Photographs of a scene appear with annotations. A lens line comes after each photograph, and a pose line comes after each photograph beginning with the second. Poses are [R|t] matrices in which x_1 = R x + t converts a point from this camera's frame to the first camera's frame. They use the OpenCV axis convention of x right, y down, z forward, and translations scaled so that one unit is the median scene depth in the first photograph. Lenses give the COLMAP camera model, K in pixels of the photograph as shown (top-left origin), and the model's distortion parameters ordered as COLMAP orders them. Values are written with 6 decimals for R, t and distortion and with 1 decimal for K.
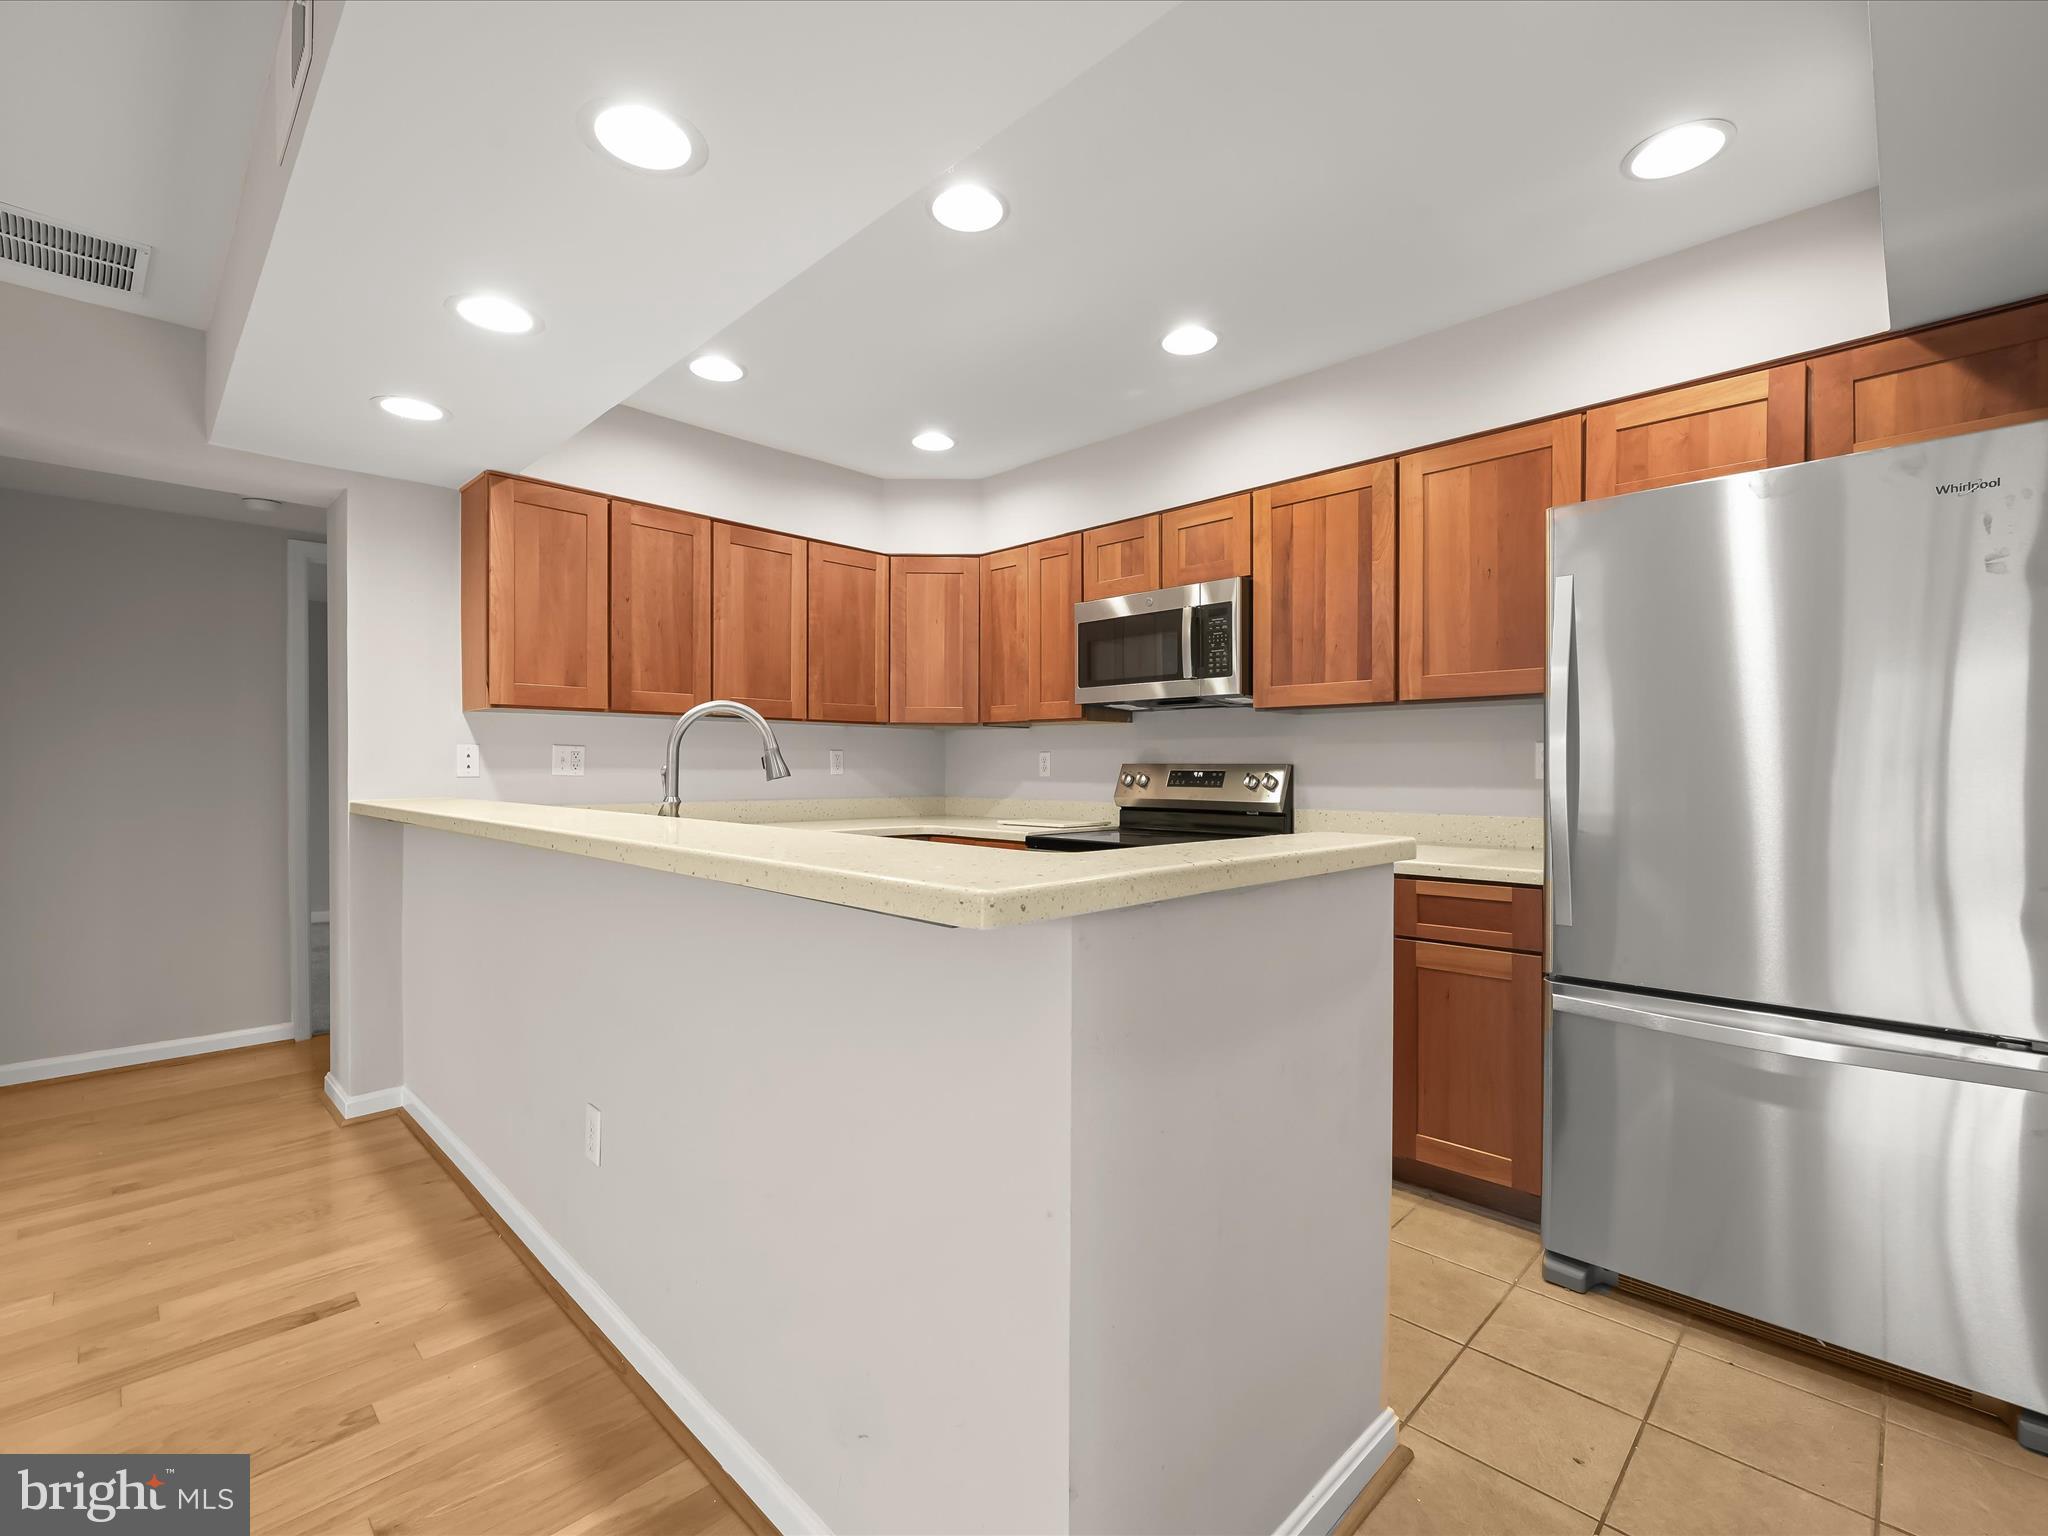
lens RADIAL K [[920.5, 0, 1020.5], [0, 920.5, 774.5], [0, 0, 1]] dist [-0.002165, -0.001646]
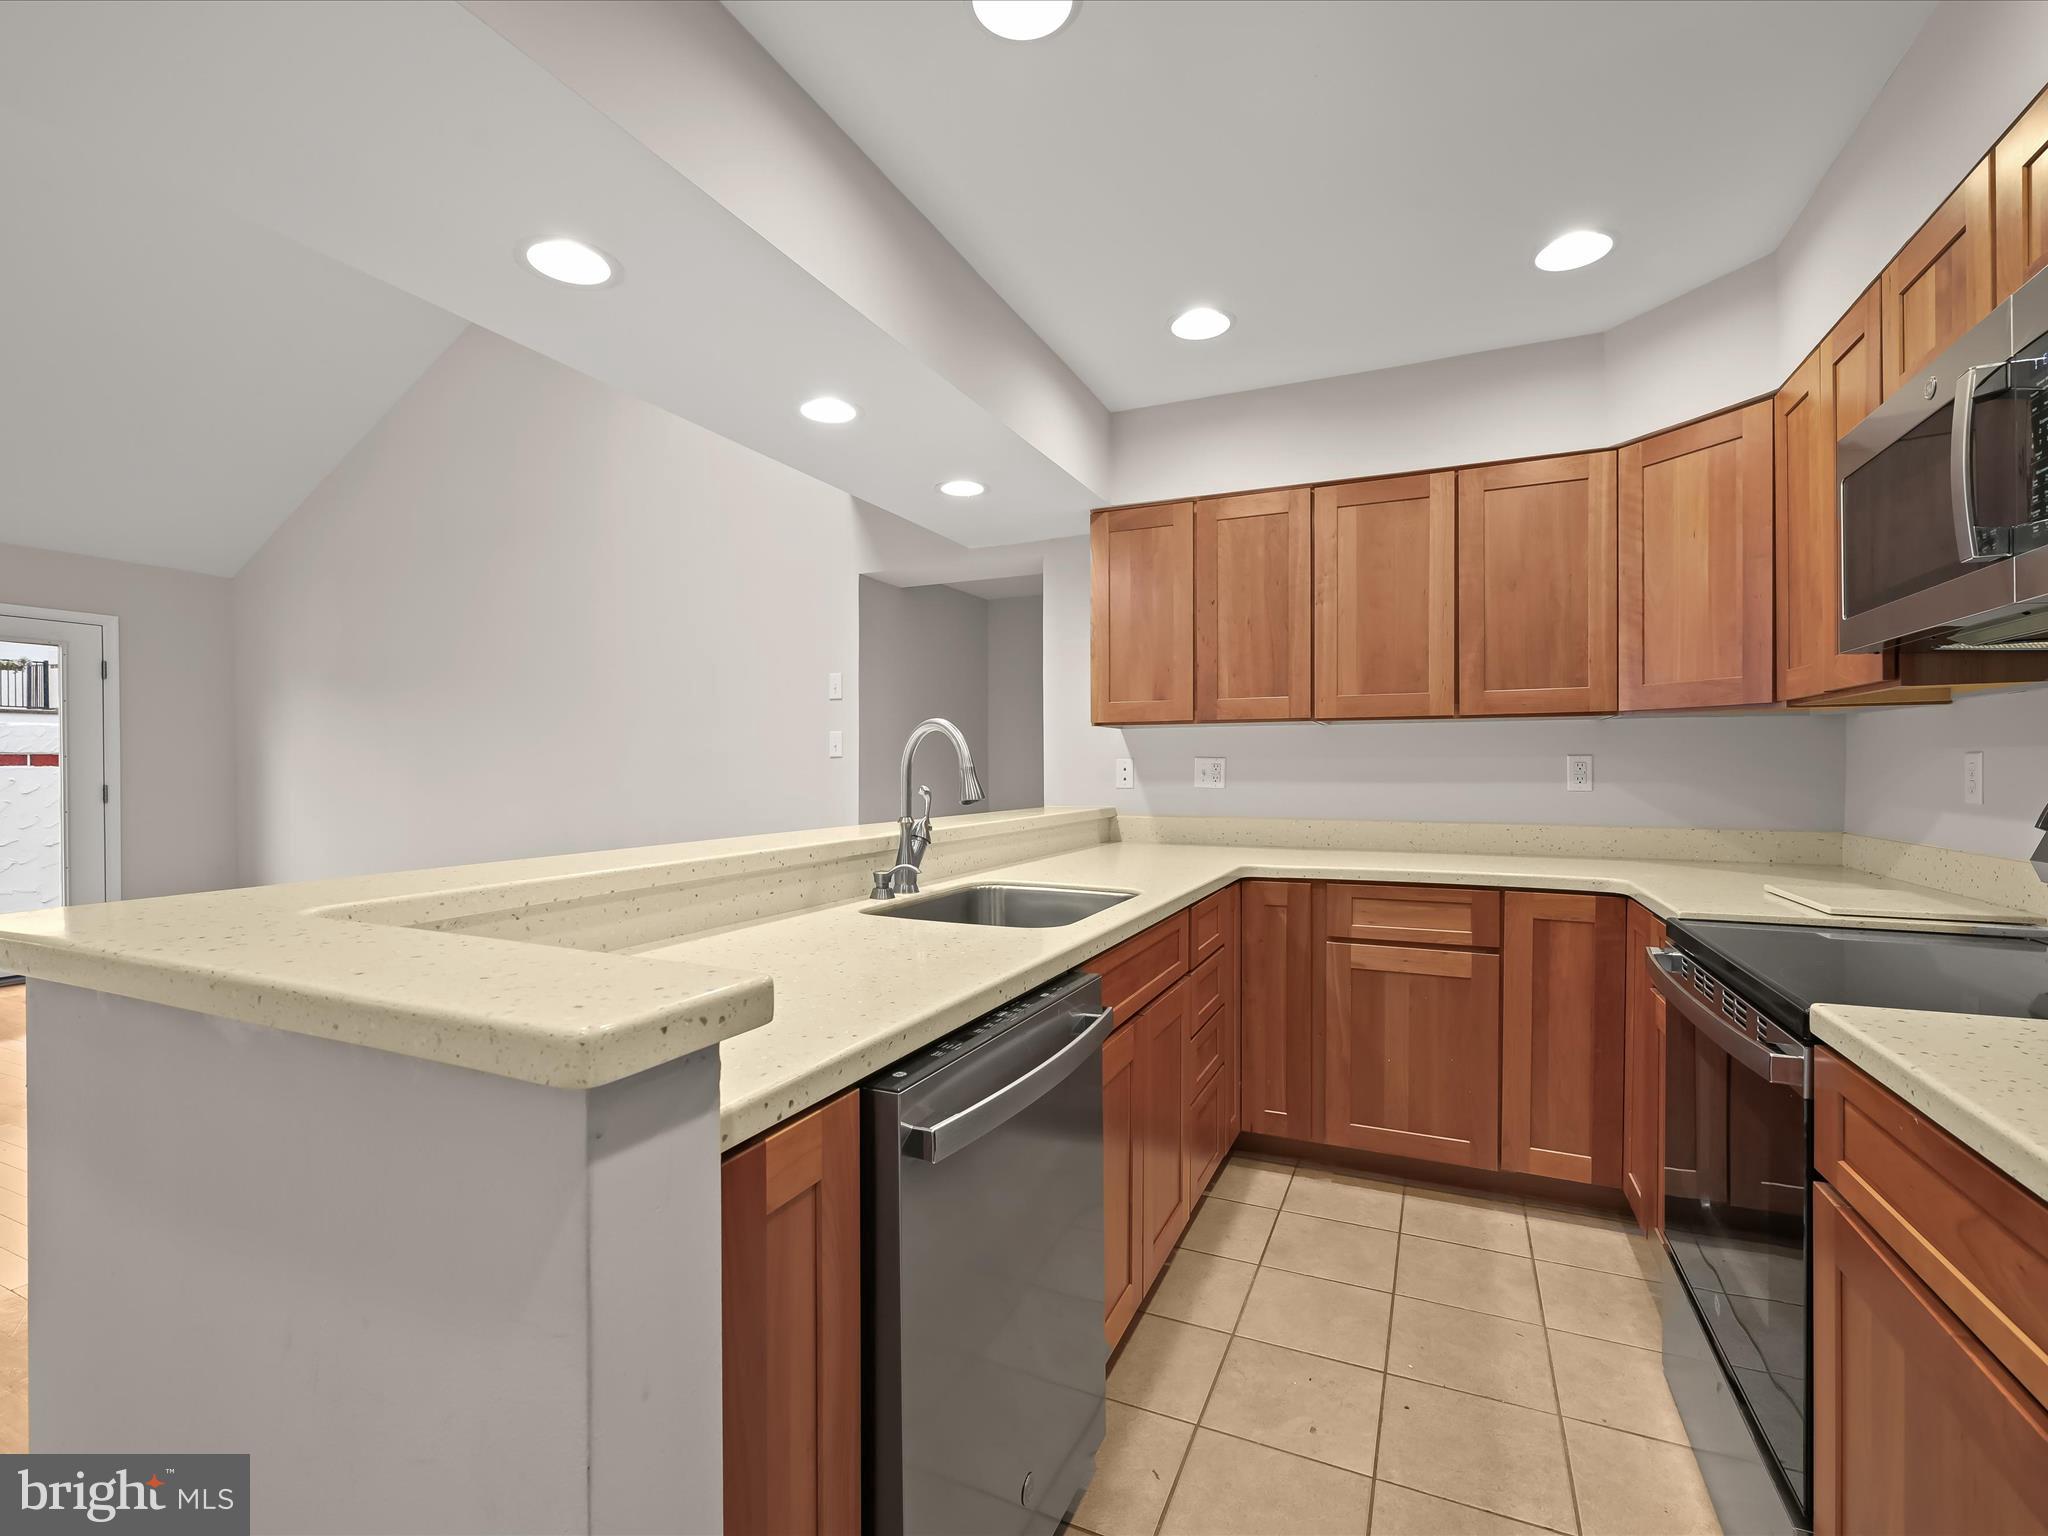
lens RADIAL K [[920.5, 0, 1022.5], [0, 920.5, 780.6], [0, 0, 1]] dist [-0.002165, -0.001646]
pose [[0.344763, 0.007474, -0.938660, 0.373277], [-0.004889, 0.999969, 0.006166, -0.012124], [0.938677, 0.002464, 0.344788, 0.469417]]
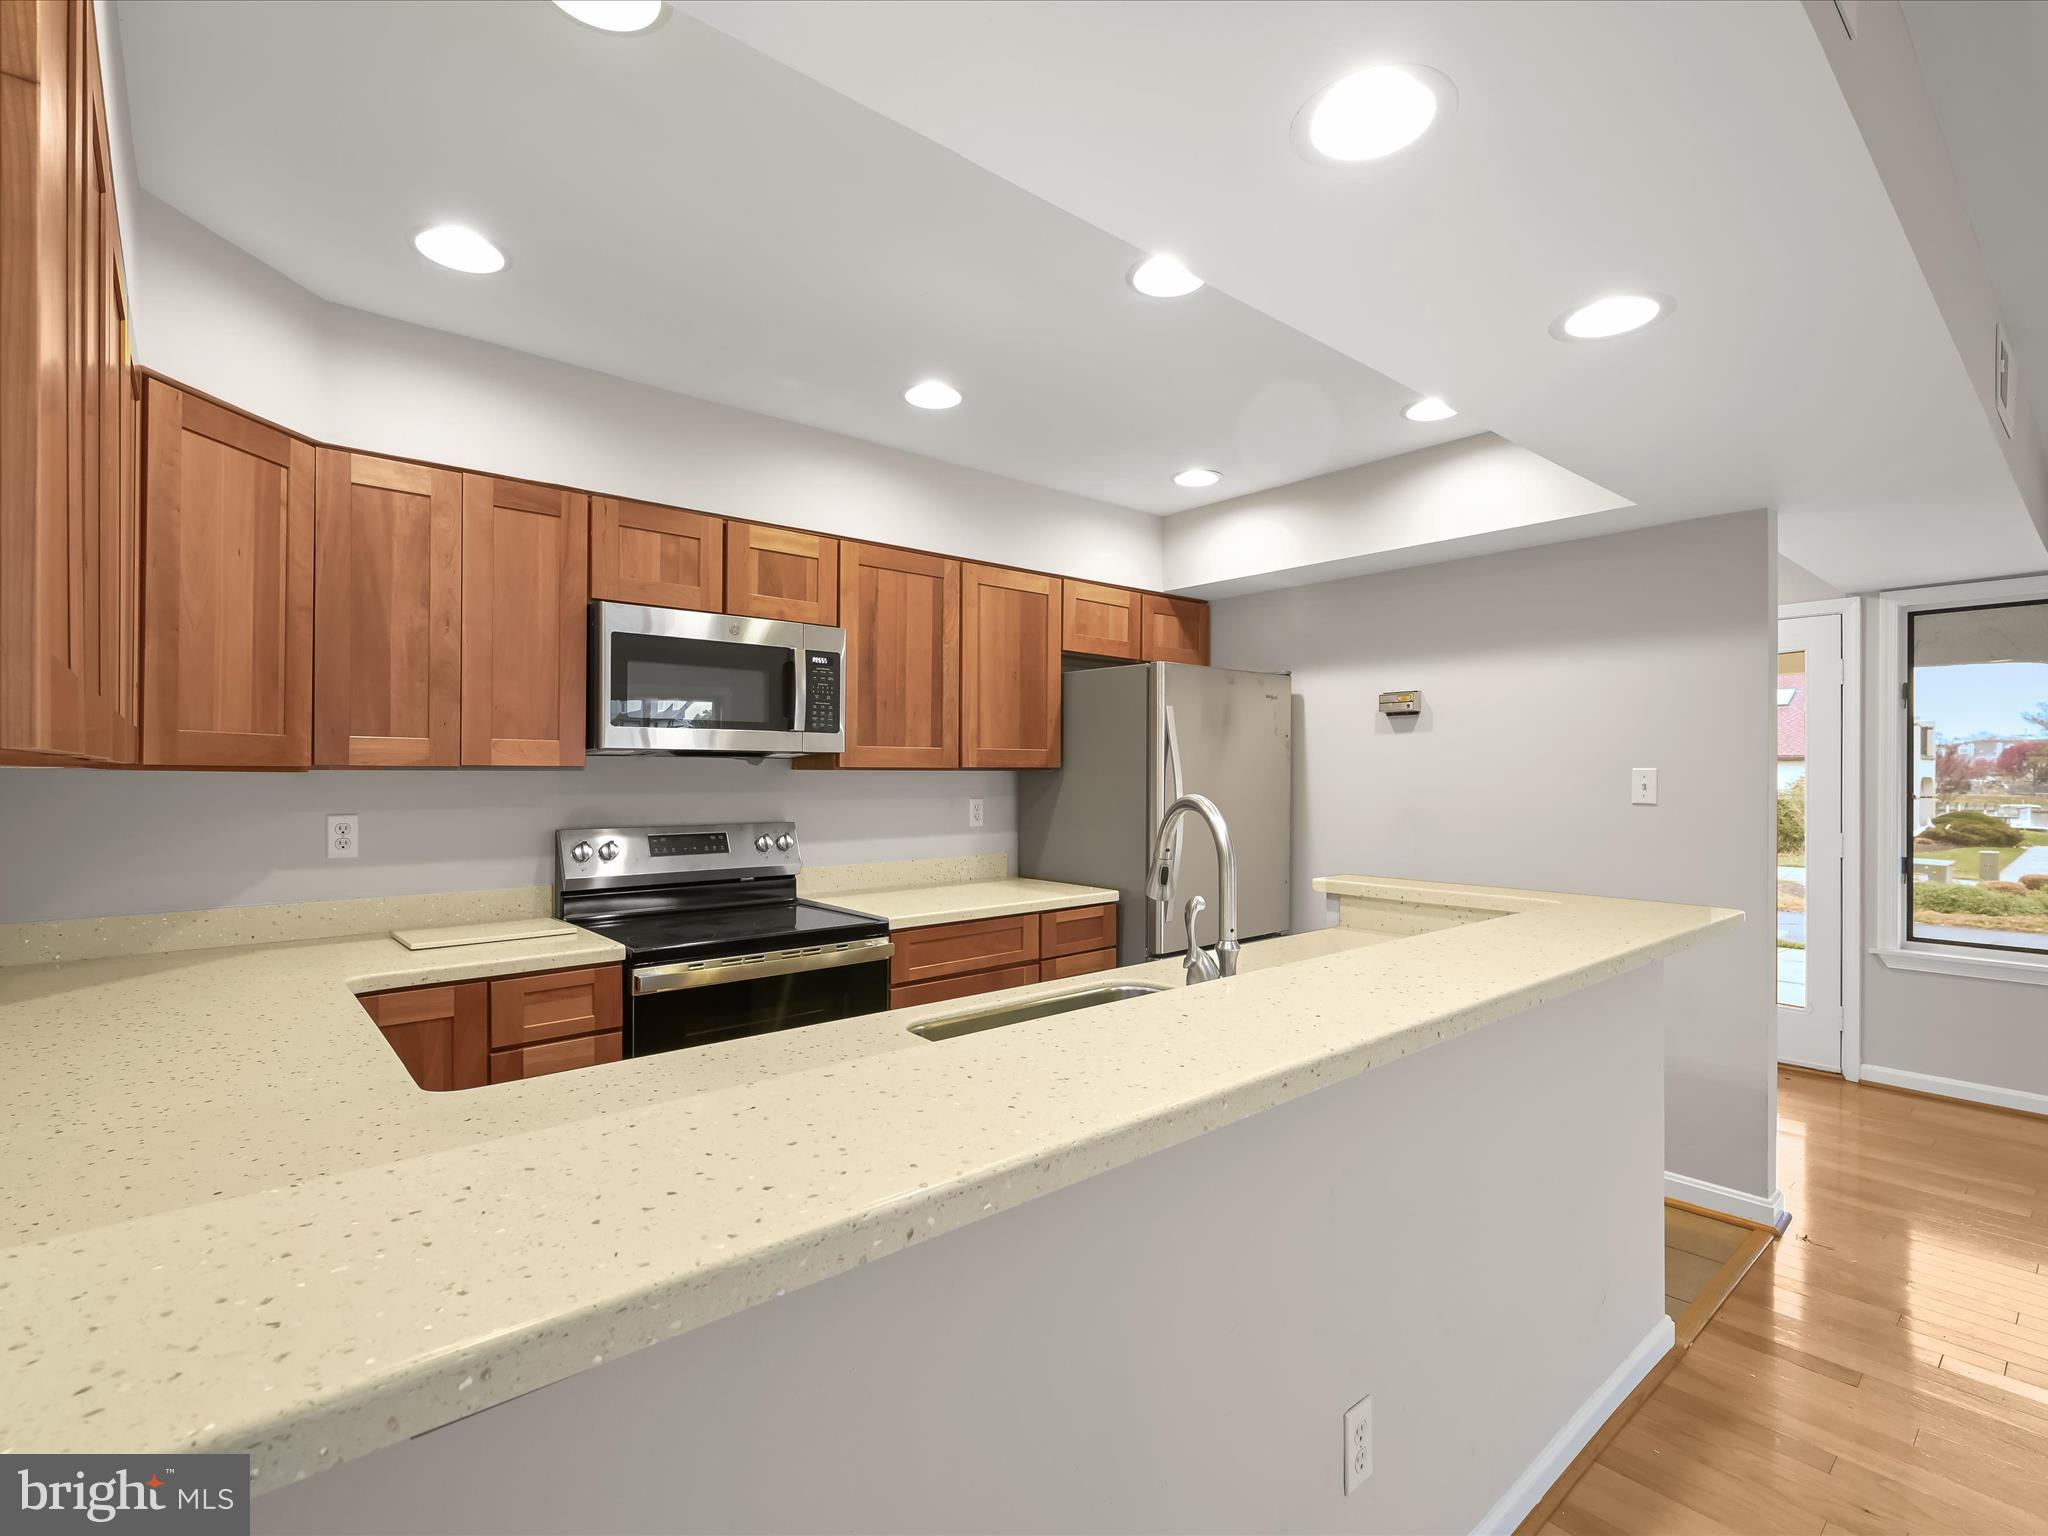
lens RADIAL K [[979.6, 0, 1032.5], [0, 979.6, 771.3], [0, 0, 1]] dist [-0.001568, 0.001951]
pose [[0.067842, -0.002135, 0.997694, -0.676411], [0.003643, 0.999992, 0.001892, -0.062539], [-0.997689, 0.003506, 0.067849, 0.664894]]
